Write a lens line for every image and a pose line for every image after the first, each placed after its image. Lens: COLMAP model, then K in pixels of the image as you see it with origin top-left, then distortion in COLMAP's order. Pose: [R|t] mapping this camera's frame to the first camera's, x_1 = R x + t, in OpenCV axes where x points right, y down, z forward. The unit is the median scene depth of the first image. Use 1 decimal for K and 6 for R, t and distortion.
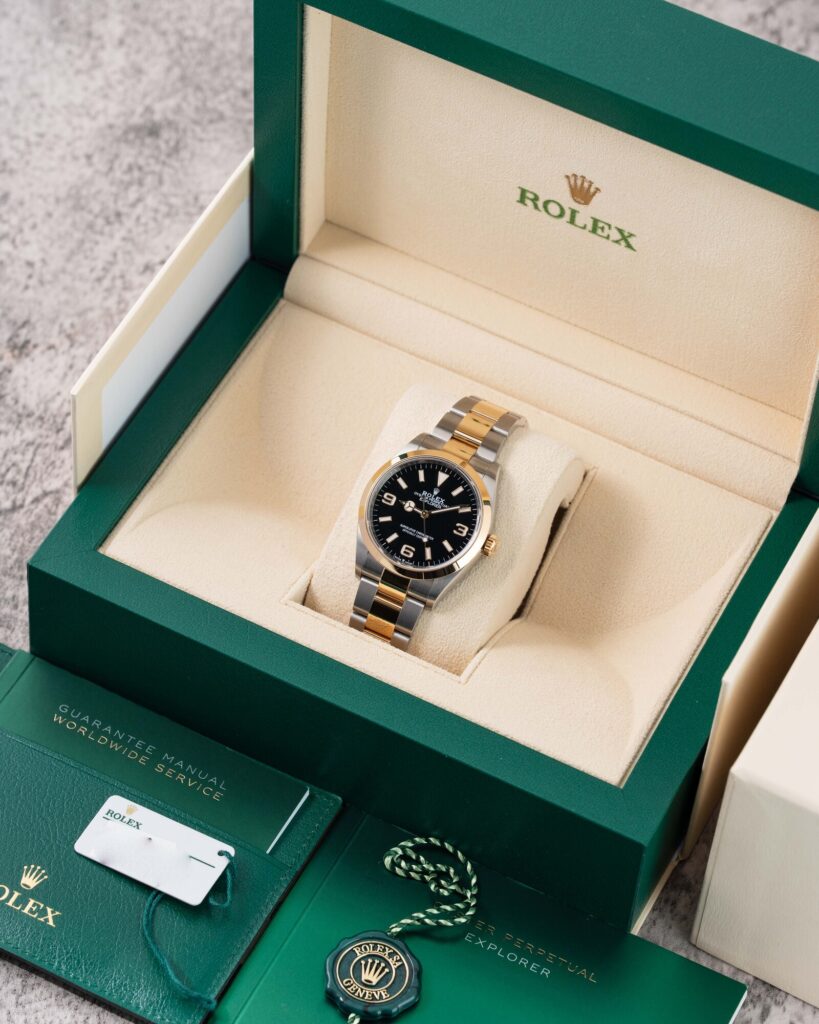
lens RADIAL K [[4713.1, 0, 409.5], [0, 4713.1, 511.6], [0, 0, 1]] dist [-0.186913, 0.000000]
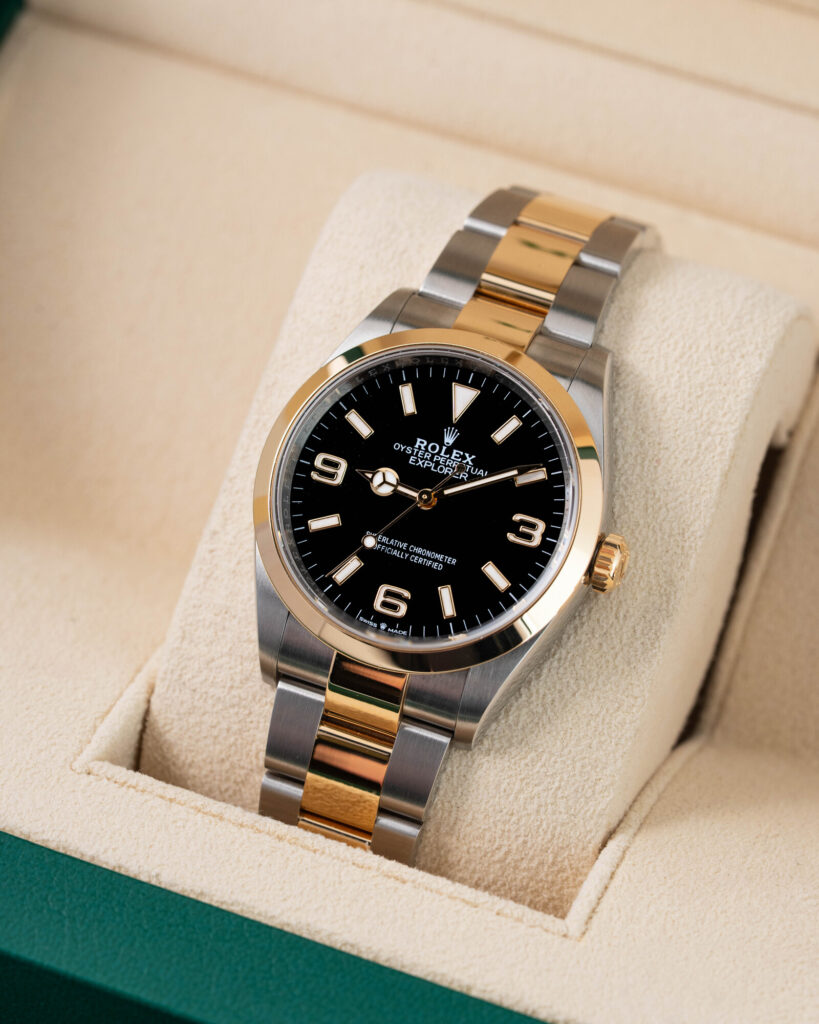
lens RADIAL K [[4713.1, 0, 409.2], [0, 4713.1, 512.4], [0, 0, 1]] dist [-0.186913, 0.000000]
pose [[0.994640, -0.103394, 0.001186, 0.001283], [0.103393, 0.994640, 0.000790, 0.001178], [-0.001261, -0.000663, 0.999999, 0.619361]]
